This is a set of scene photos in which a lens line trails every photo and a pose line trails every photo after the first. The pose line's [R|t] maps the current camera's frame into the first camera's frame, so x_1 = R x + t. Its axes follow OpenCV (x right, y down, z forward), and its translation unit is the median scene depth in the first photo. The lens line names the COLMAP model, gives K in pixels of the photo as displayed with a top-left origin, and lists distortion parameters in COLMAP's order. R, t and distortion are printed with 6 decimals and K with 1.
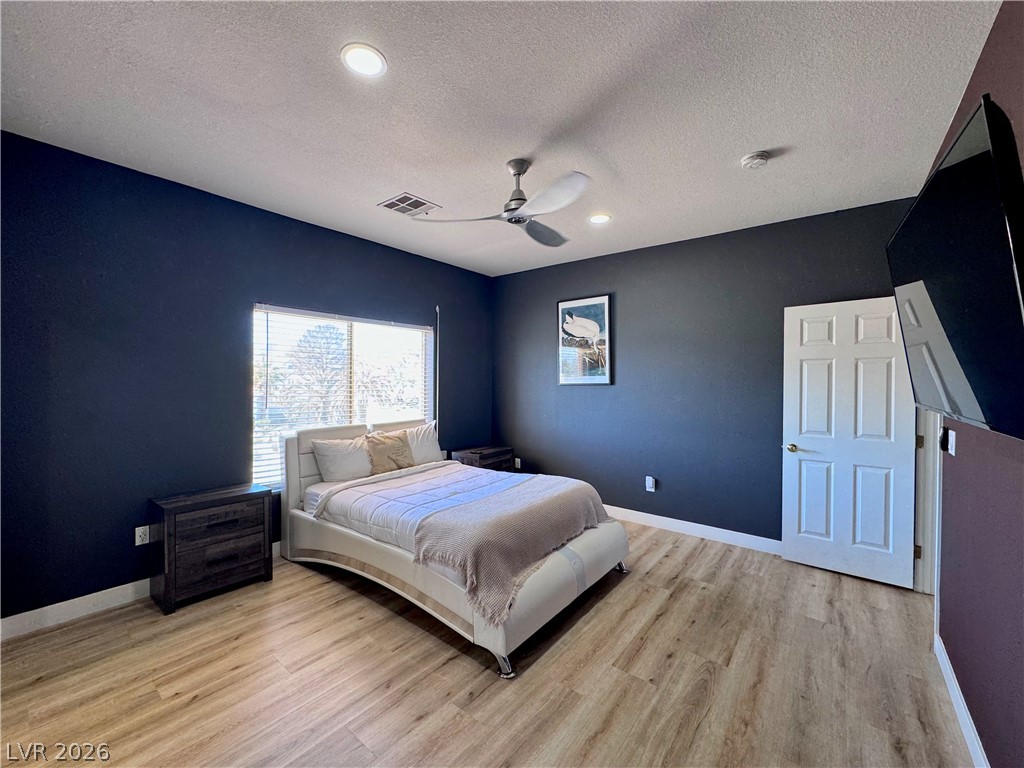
lens RADIAL K [[415.3, 0, 509.0], [0, 415.3, 387.2], [0, 0, 1]] dist [-0.002077, 0.000101]
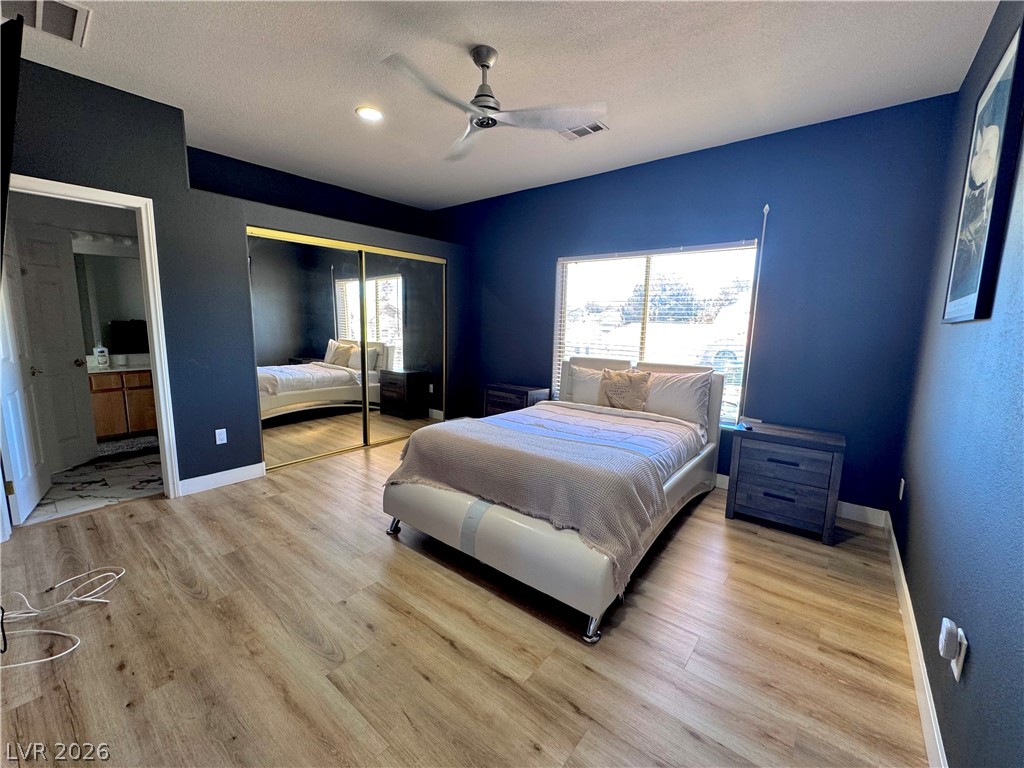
lens RADIAL K [[415.3, 0, 507.9], [0, 415.3, 381.8], [0, 0, 1]] dist [-0.002077, 0.000101]
pose [[-0.010727, 0.136104, -0.990637, 0.960279], [-0.037121, 0.989956, 0.136412, 0.019944], [0.999253, 0.038237, -0.005567, 1.051068]]
